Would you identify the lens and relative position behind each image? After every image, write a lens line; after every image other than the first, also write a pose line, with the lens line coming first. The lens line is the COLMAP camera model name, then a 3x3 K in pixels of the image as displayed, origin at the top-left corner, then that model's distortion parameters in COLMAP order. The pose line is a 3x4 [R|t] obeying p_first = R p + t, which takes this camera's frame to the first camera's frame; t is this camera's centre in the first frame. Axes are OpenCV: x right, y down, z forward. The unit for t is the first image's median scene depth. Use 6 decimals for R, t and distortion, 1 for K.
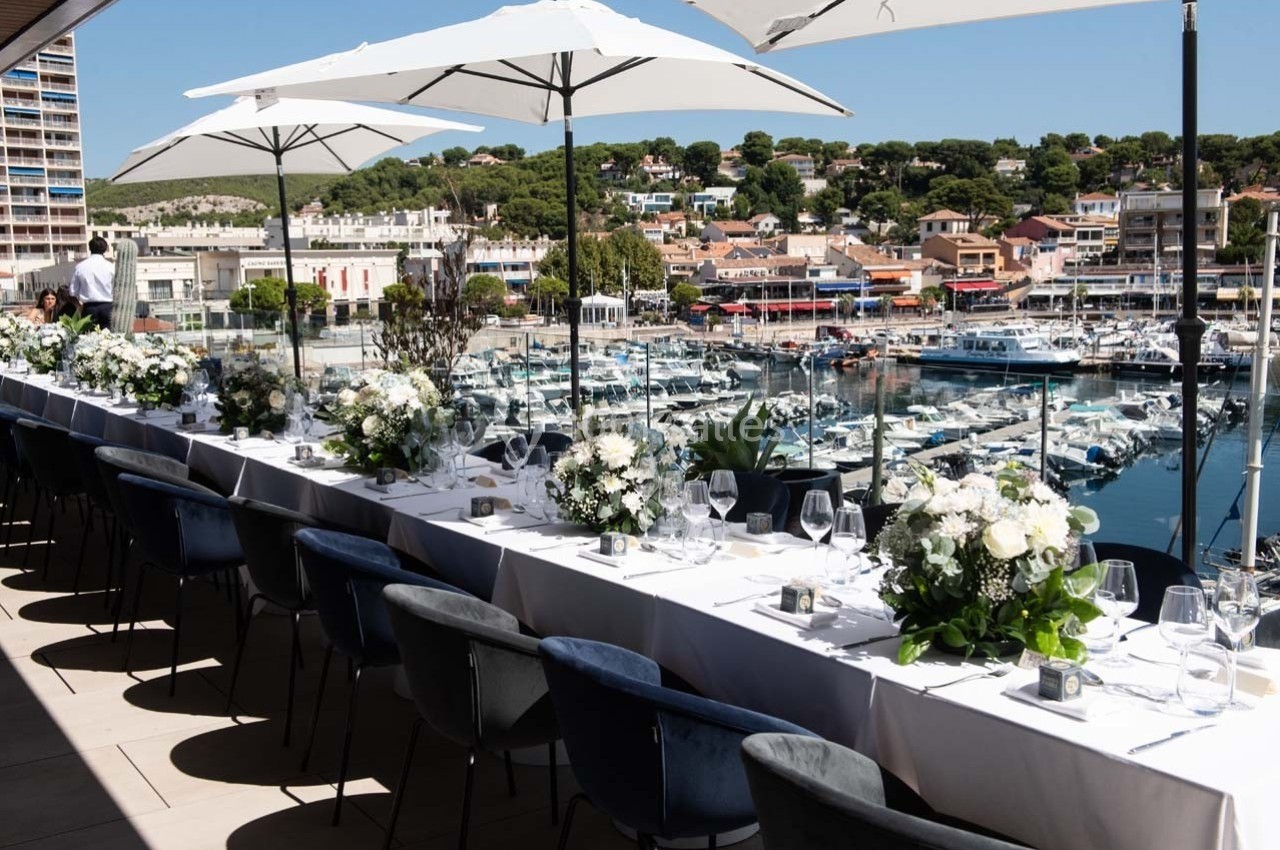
lens RADIAL K [[1371.3, 0, 640.0], [0, 1371.3, 425.0], [0, 0, 1]] dist [0.071835, 0.002295]
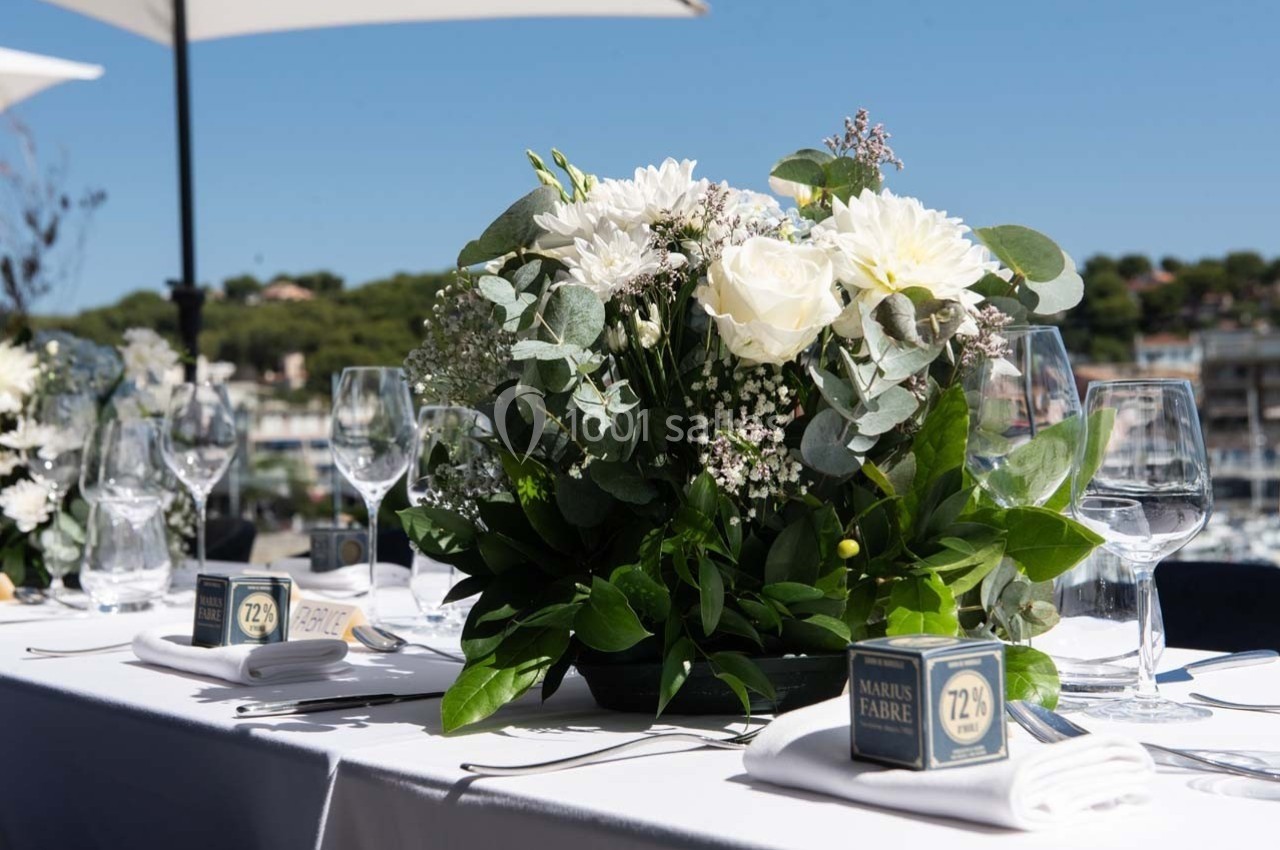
lens RADIAL K [[2028.1, 0, 640.0], [0, 2028.1, 425.0], [0, 0, 1]] dist [0.133305, 0.030136]
pose [[0.997982, -0.008428, 0.062934, 0.205458], [0.016109, 0.992330, -0.122562, 0.163834], [-0.061419, 0.123328, 0.990463, 0.557418]]
